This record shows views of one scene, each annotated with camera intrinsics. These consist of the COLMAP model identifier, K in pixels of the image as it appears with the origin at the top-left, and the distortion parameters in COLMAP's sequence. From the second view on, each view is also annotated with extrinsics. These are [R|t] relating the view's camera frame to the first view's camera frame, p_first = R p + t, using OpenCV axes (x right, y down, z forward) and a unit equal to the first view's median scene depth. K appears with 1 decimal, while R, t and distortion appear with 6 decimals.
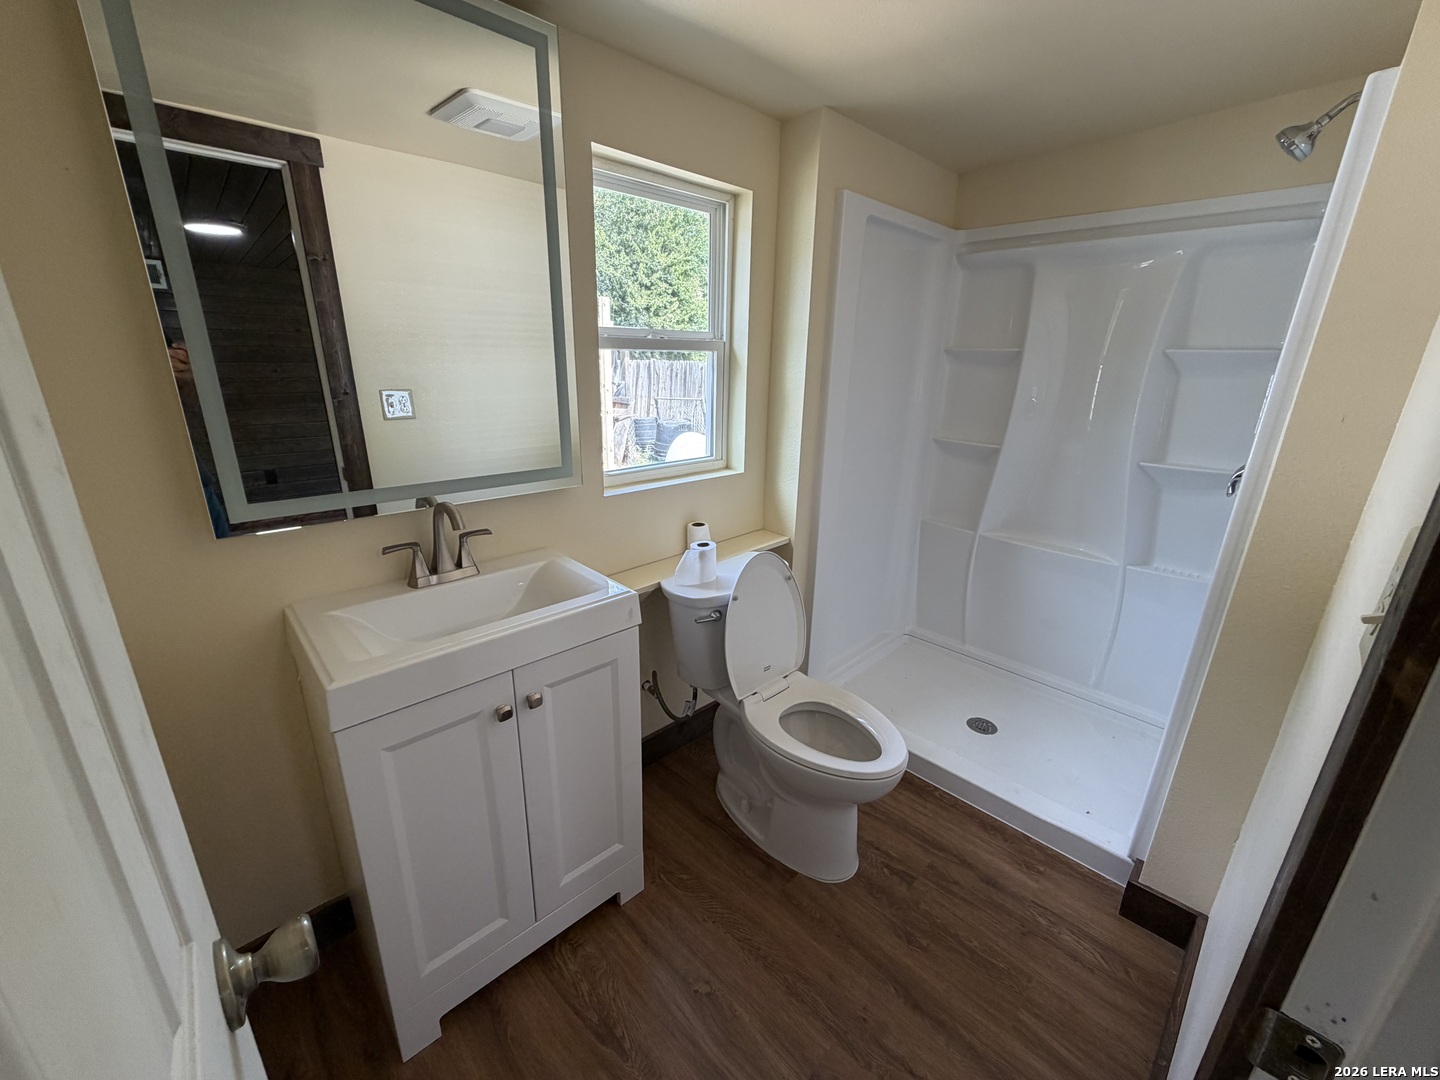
lens RADIAL K [[578.4, 0, 720.0], [0, 578.4, 540.0], [0, 0, 1]] dist [-0.000568, -0.000111]
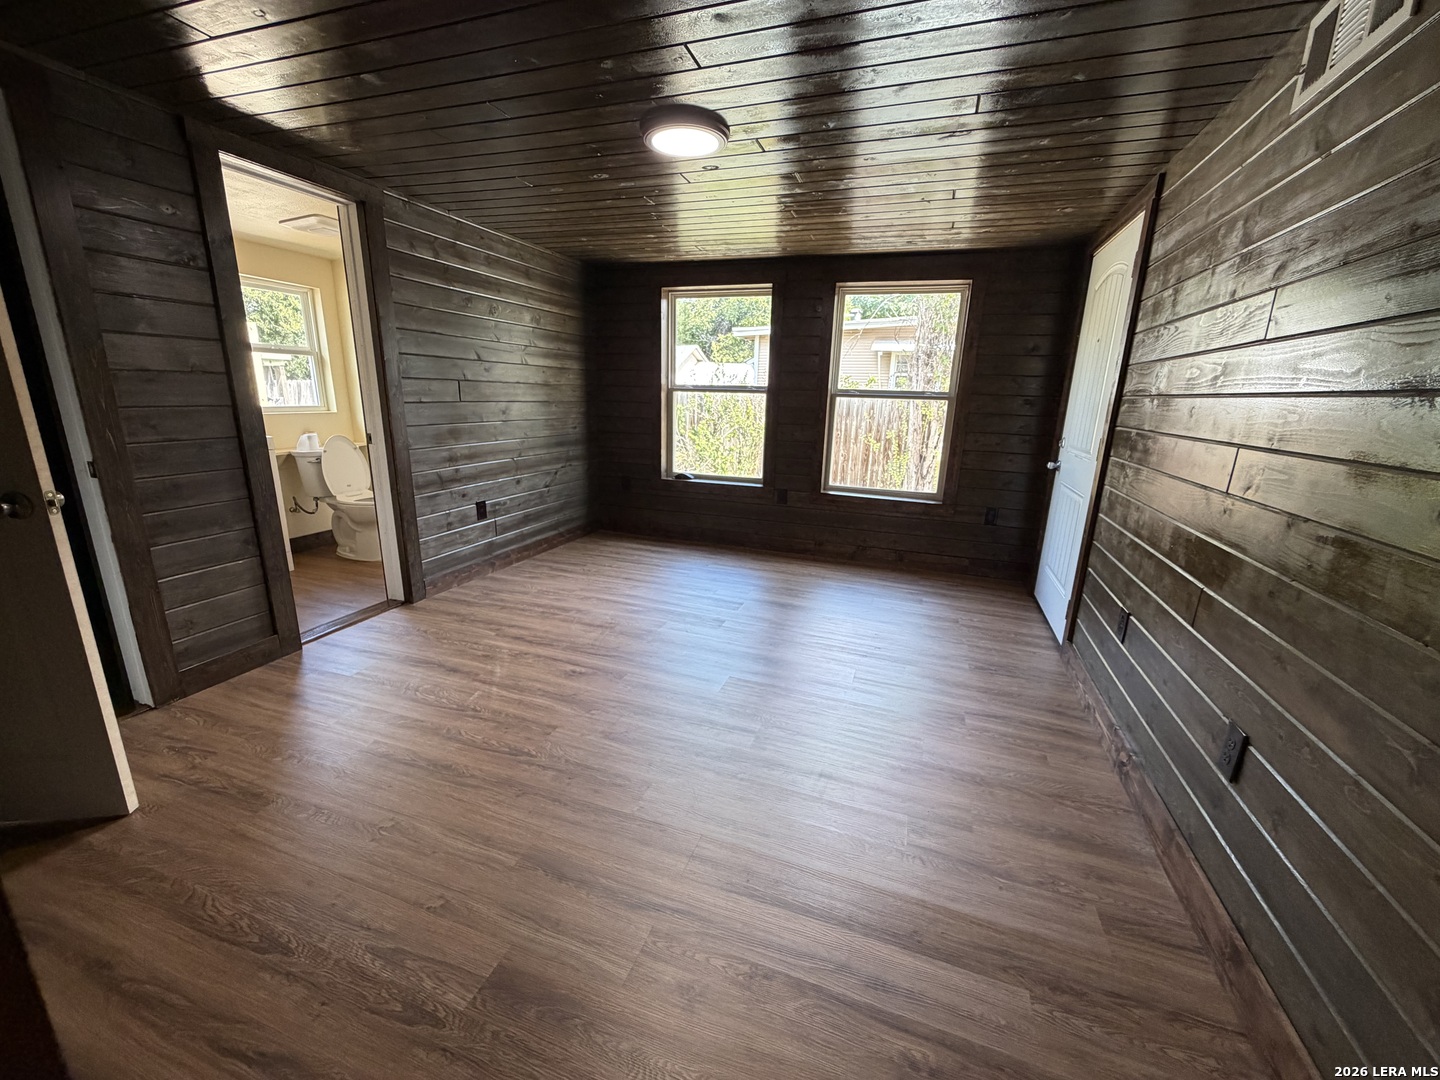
lens RADIAL K [[578.4, 0, 720.0], [0, 578.4, 540.0], [0, 0, 1]] dist [-0.000568, -0.000111]
pose [[0.894231, -0.109655, 0.433967, 0.069722], [0.131679, 0.991072, -0.020913, 0.124614], [-0.427799, 0.075845, 0.900686, -0.318144]]
